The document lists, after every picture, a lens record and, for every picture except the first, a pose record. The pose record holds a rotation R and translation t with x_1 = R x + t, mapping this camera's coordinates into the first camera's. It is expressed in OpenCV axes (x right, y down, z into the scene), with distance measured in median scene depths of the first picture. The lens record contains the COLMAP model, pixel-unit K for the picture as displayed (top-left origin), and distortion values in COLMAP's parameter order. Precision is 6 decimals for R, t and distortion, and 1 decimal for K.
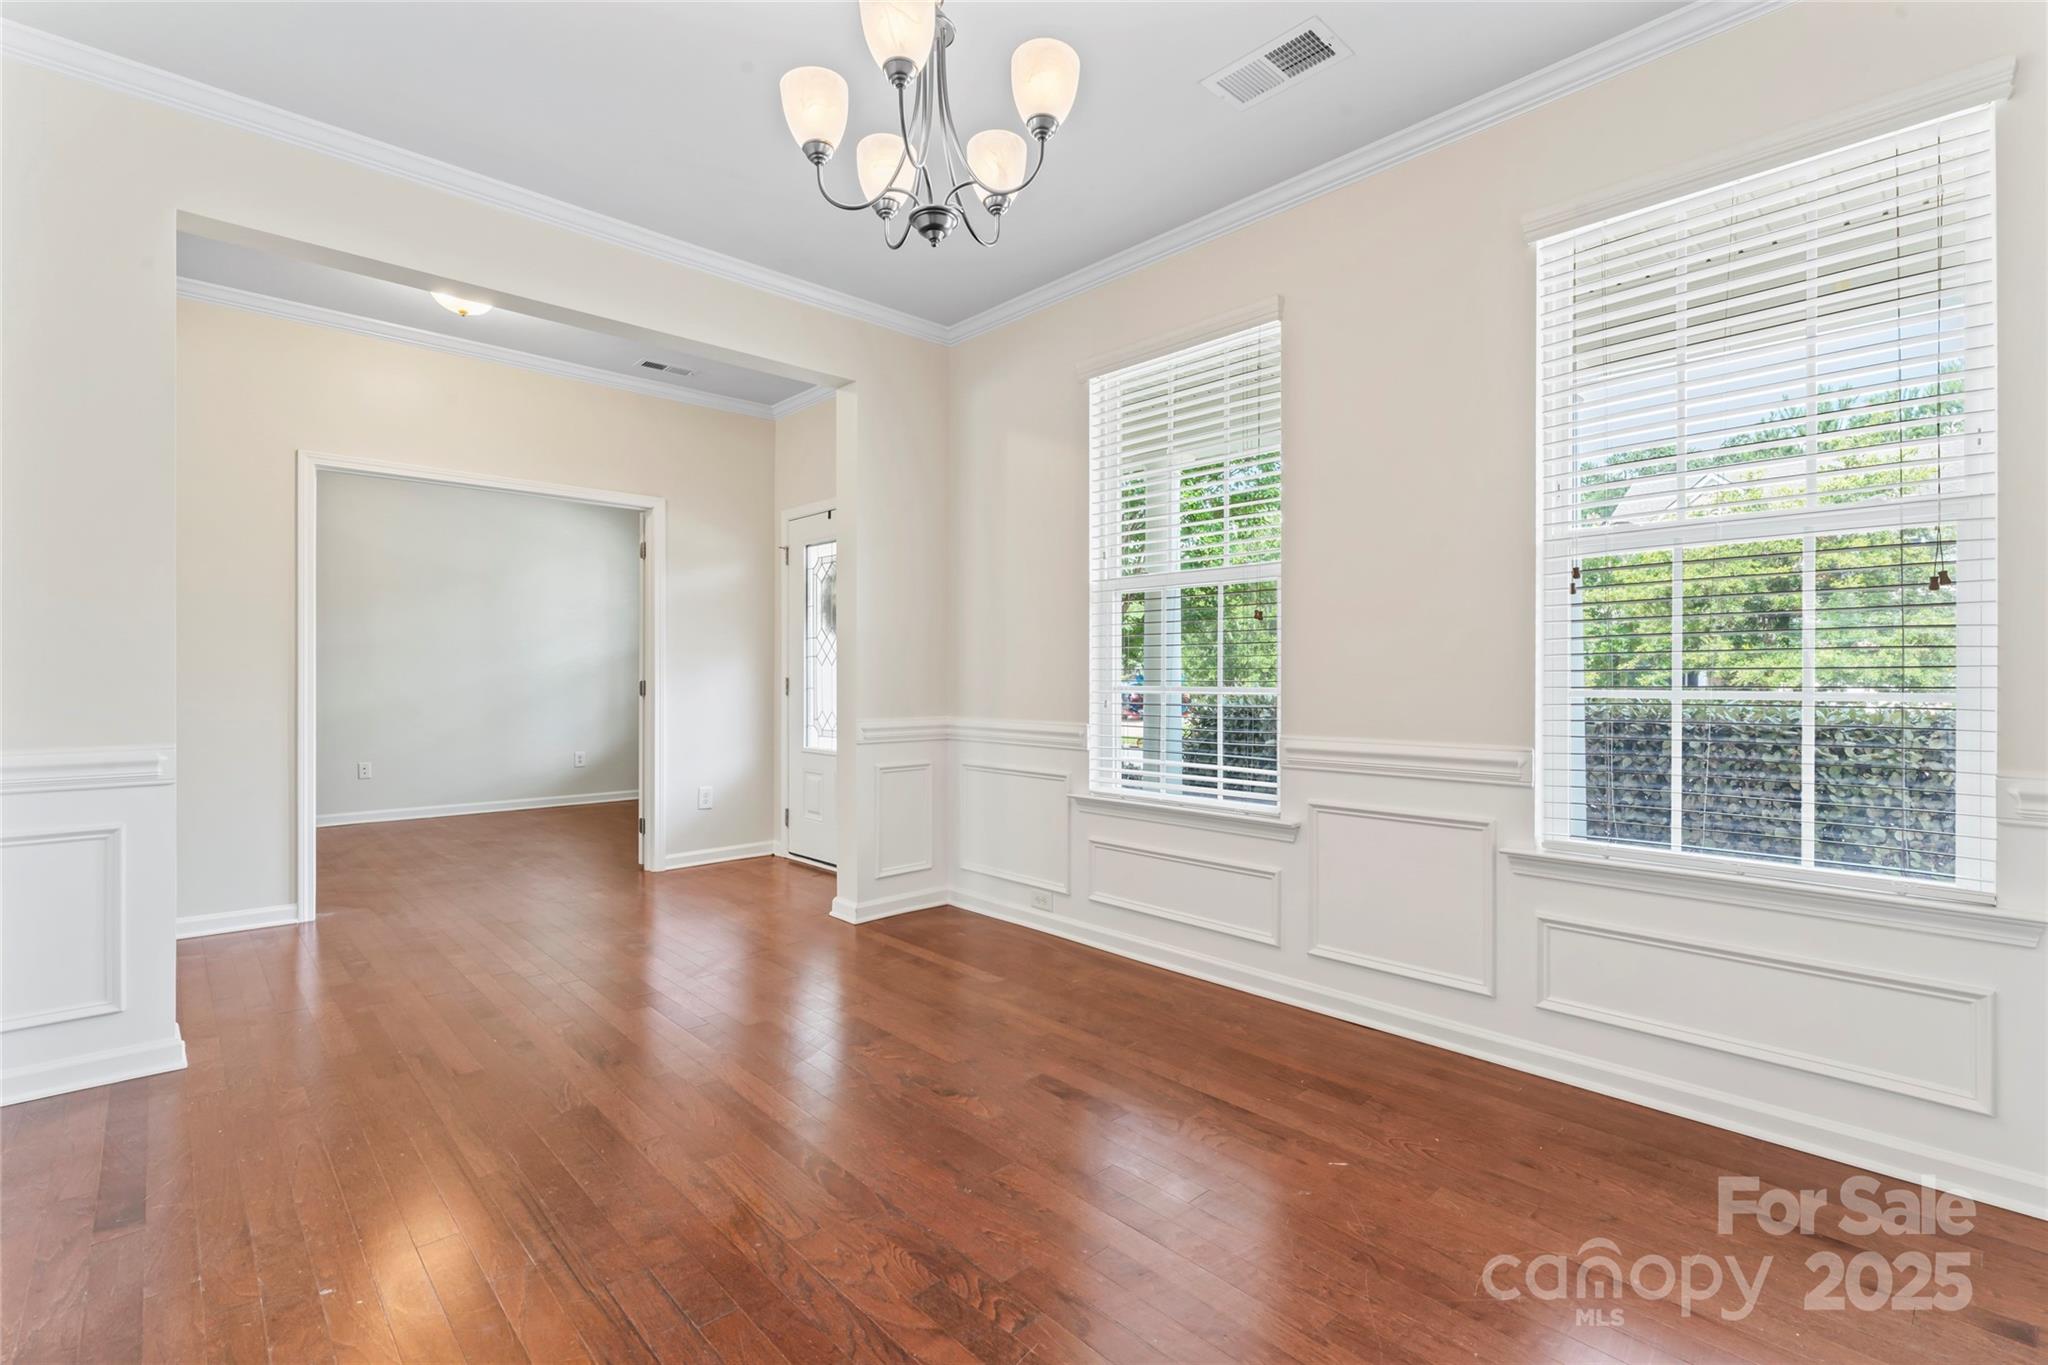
lens RADIAL K [[917.9, 0, 1022.1], [0, 917.9, 676.1], [0, 0, 1]] dist [-0.003158, 0.000961]
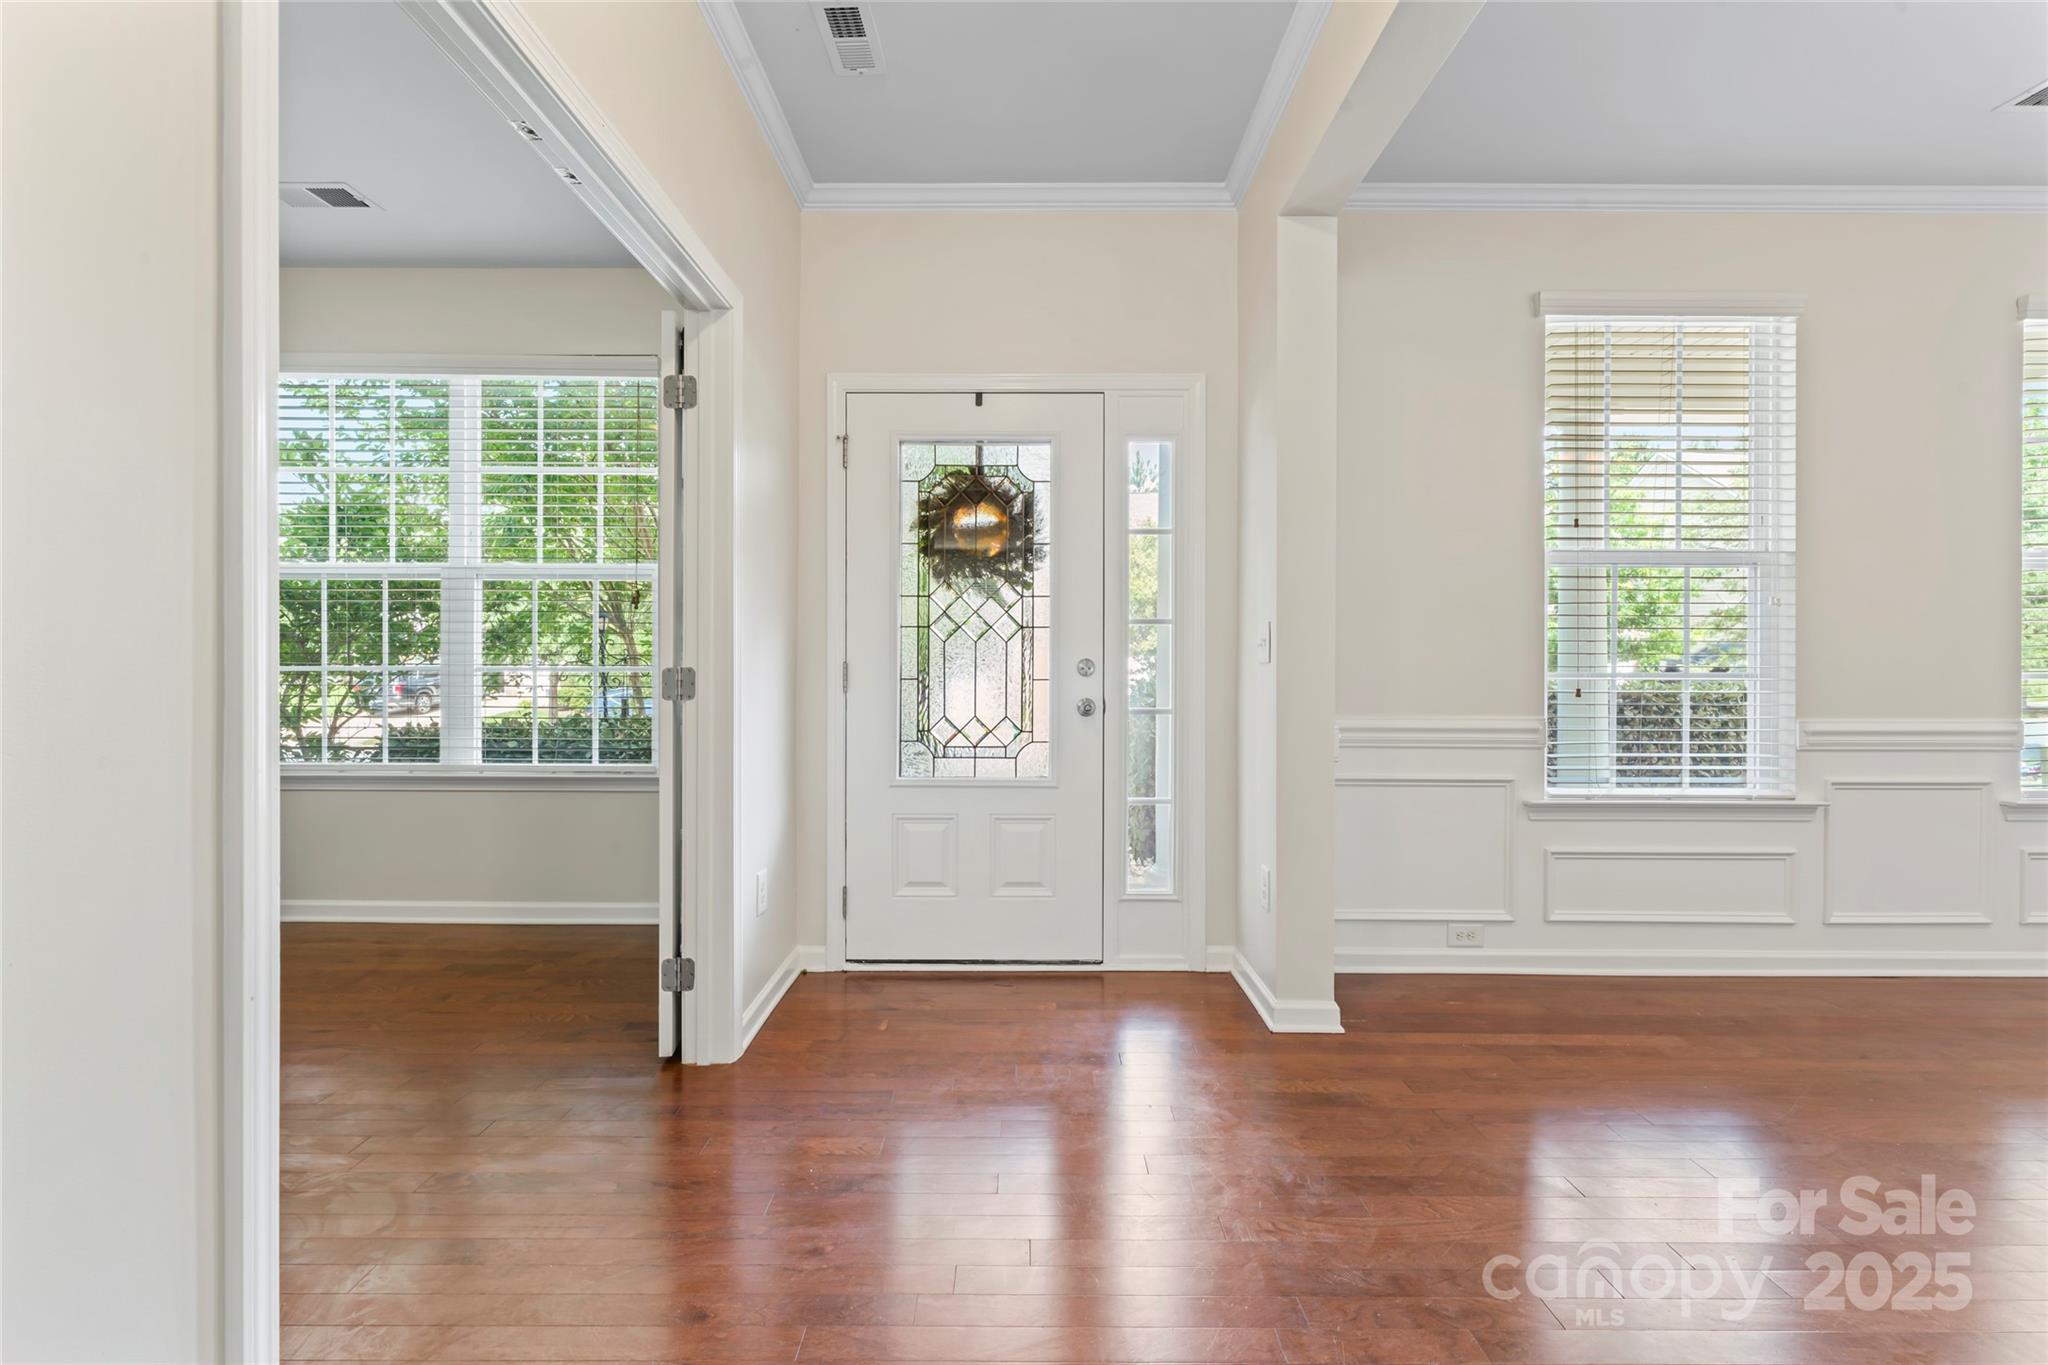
lens RADIAL K [[817.8, 0, 1020.7], [0, 817.8, 688.8], [0, 0, 1]] dist [-0.001092, 0.000071]
pose [[0.685764, -0.019109, 0.727573, -0.906921], [-0.004529, 0.999524, 0.030520, 0.004315], [-0.727810, -0.024225, 0.685351, 0.906047]]
